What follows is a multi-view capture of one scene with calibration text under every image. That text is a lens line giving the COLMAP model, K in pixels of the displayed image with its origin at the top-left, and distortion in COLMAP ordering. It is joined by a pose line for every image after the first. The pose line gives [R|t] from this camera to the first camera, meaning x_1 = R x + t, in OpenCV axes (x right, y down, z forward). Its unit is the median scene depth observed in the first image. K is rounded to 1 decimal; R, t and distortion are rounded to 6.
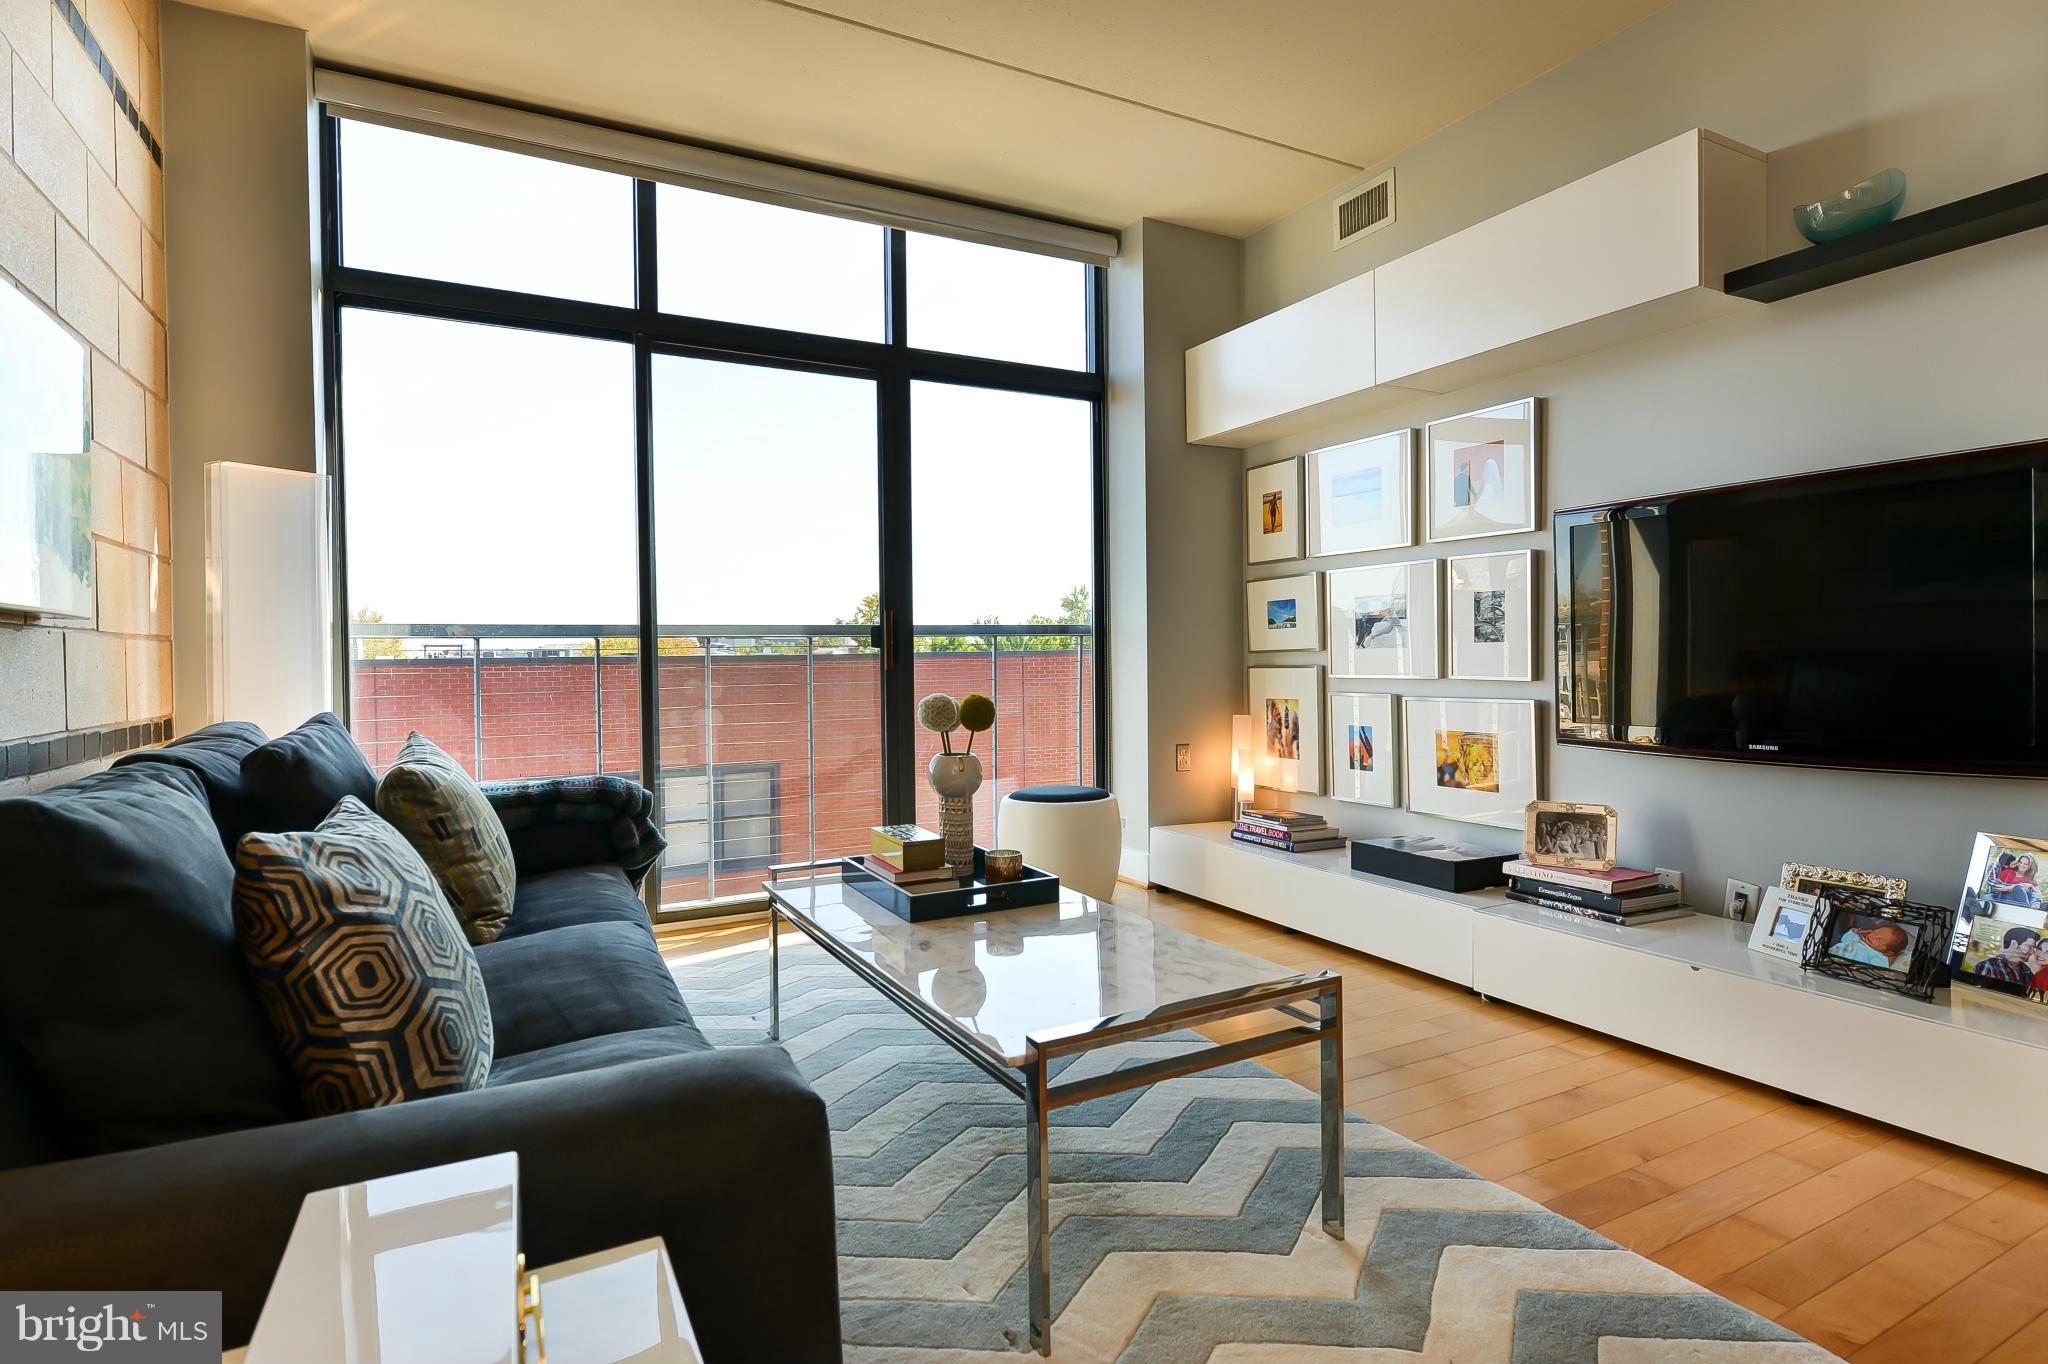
lens RADIAL K [[1042.9, 0, 1032.2], [0, 1042.9, 672.4], [0, 0, 1]] dist [0.001572, -0.001695]
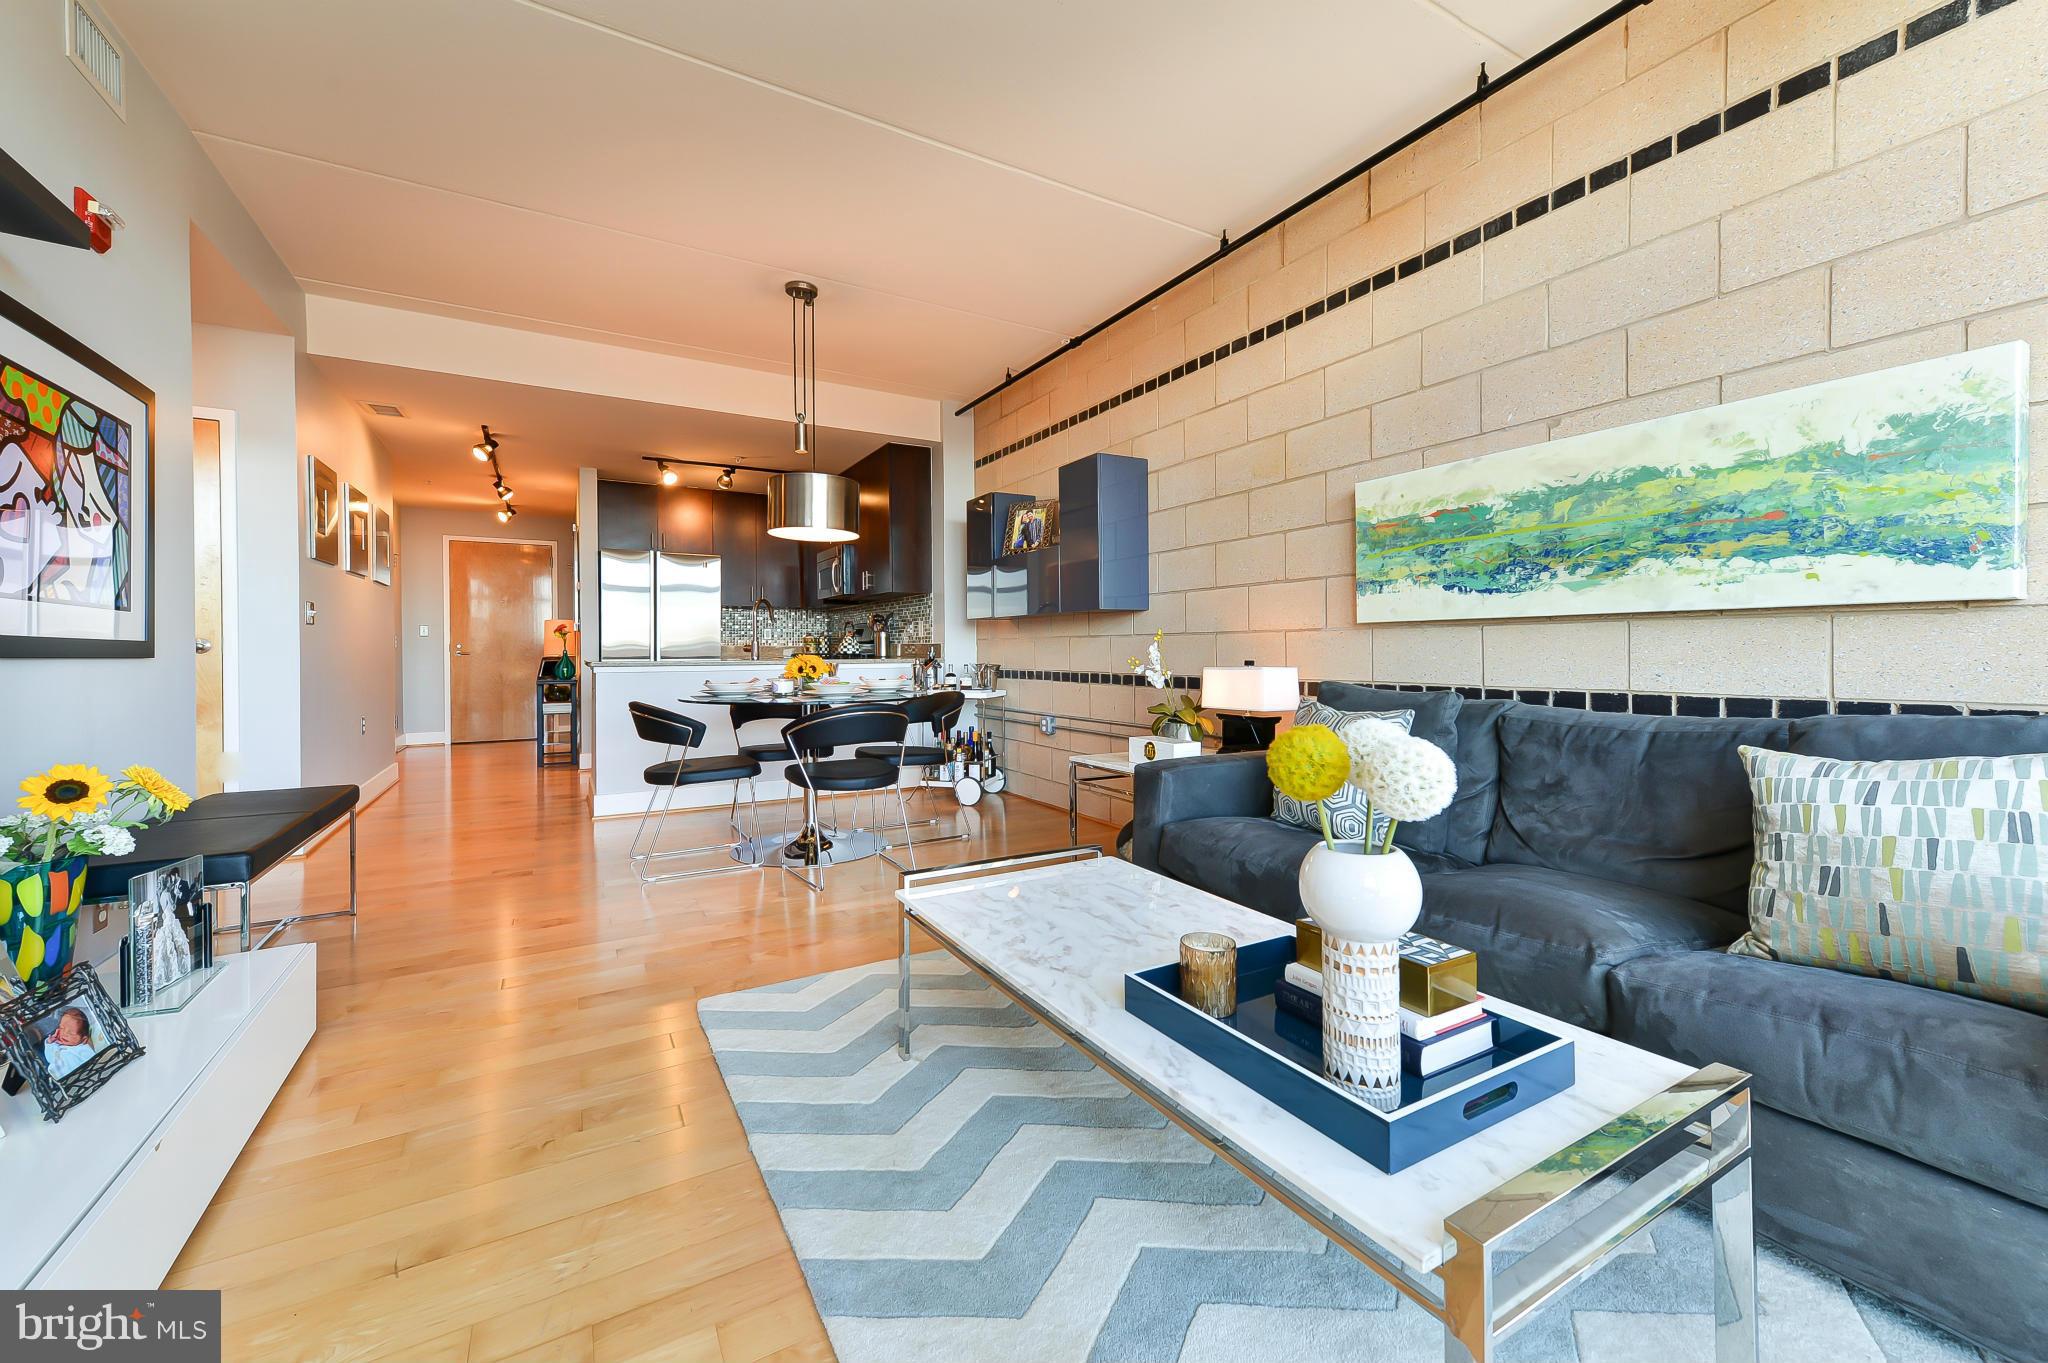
lens RADIAL K [[817.1, 0, 1037.7], [0, 817.1, 660.0], [0, 0, 1]] dist [0.011339, 0.000326]
pose [[-0.999306, 0.019192, -0.031915, 0.062177], [0.018338, 0.999472, 0.026841, -0.015330], [0.032413, 0.026237, -0.999130, 0.995857]]
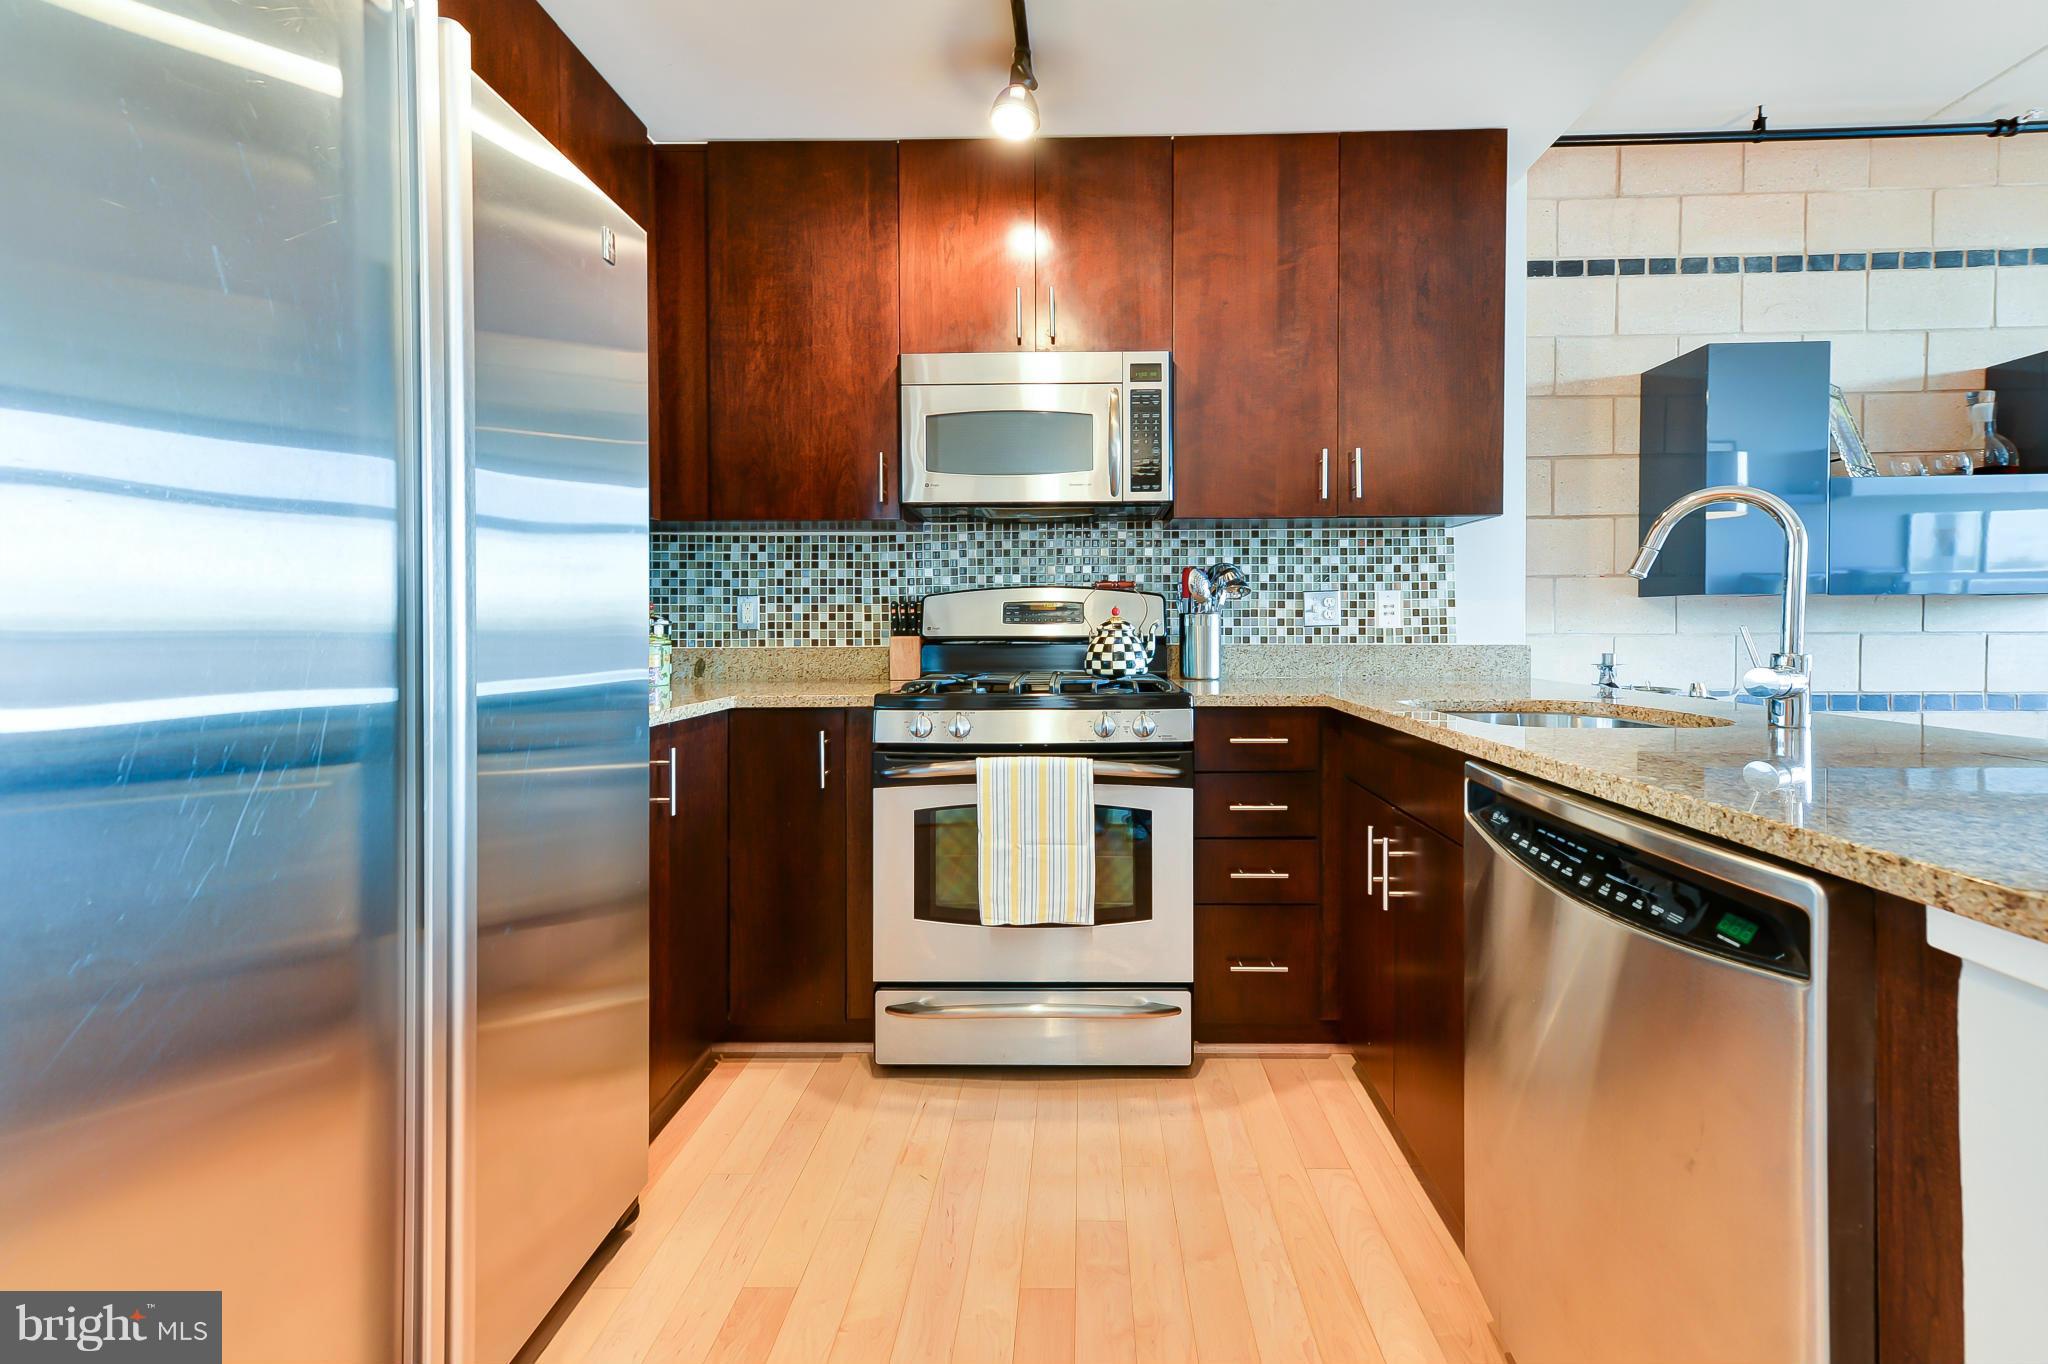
lens RADIAL K [[817.1, 0, 1069.3], [0, 817.1, 633.3], [0, 0, 1]] dist [0.011339, 0.000326]
pose [[-0.491380, 0.024439, -0.870602, 1.005385], [-0.001630, 0.999579, 0.028980, -0.037616], [0.870944, 0.015659, -0.491133, -0.598920]]
